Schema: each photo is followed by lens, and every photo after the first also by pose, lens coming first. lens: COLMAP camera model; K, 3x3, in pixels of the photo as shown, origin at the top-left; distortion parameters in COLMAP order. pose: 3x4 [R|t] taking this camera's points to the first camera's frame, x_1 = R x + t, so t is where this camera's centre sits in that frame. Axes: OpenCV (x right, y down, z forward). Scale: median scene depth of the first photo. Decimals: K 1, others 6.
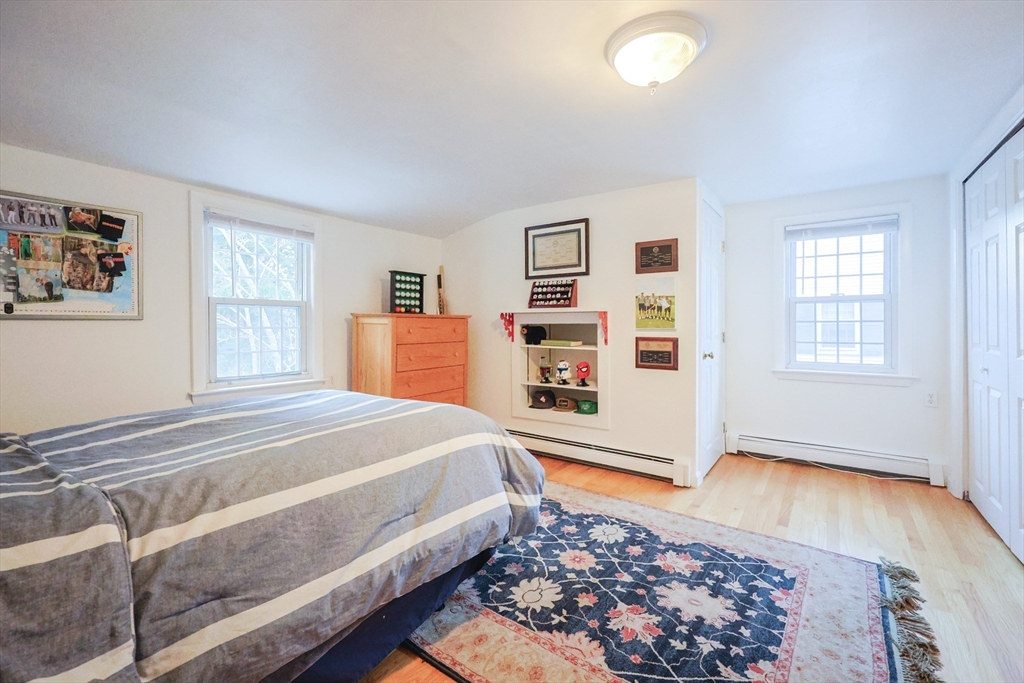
lens RADIAL K [[438.8, 0, 530.6], [0, 438.8, 326.5], [0, 0, 1]] dist [-0.001392, -0.000039]
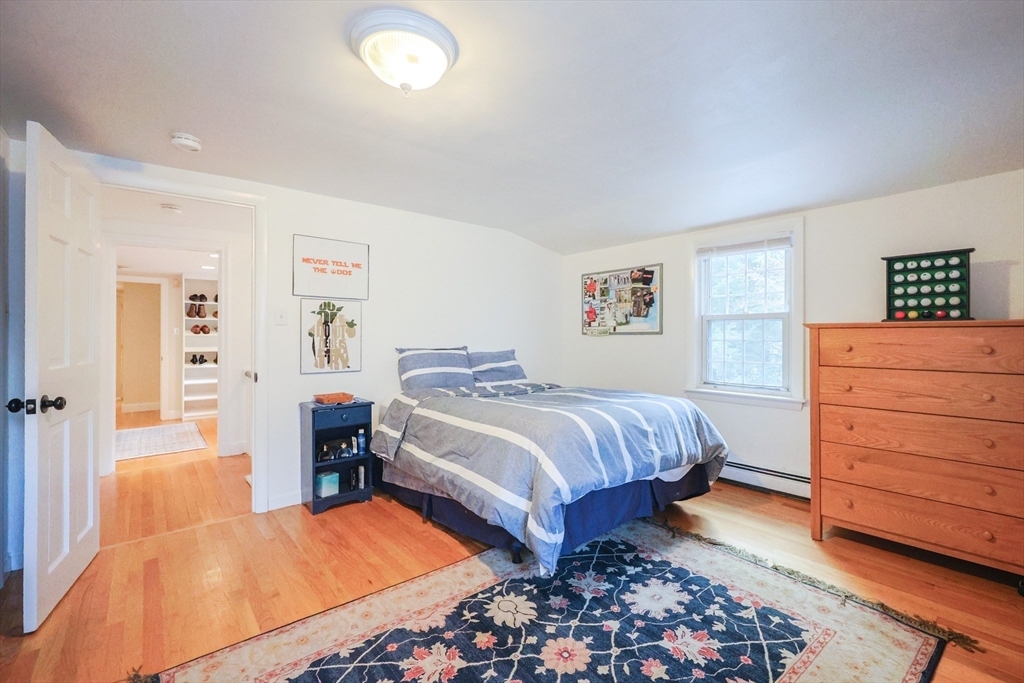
lens RADIAL K [[438.8, 0, 514.5], [0, 438.8, 337.1], [0, 0, 1]] dist [-0.001392, -0.000039]
pose [[-0.270327, 0.005001, -0.962756, 0.807580], [-0.001683, 0.999983, 0.005667, -0.014769], [0.962767, 0.003152, -0.270313, 1.062446]]
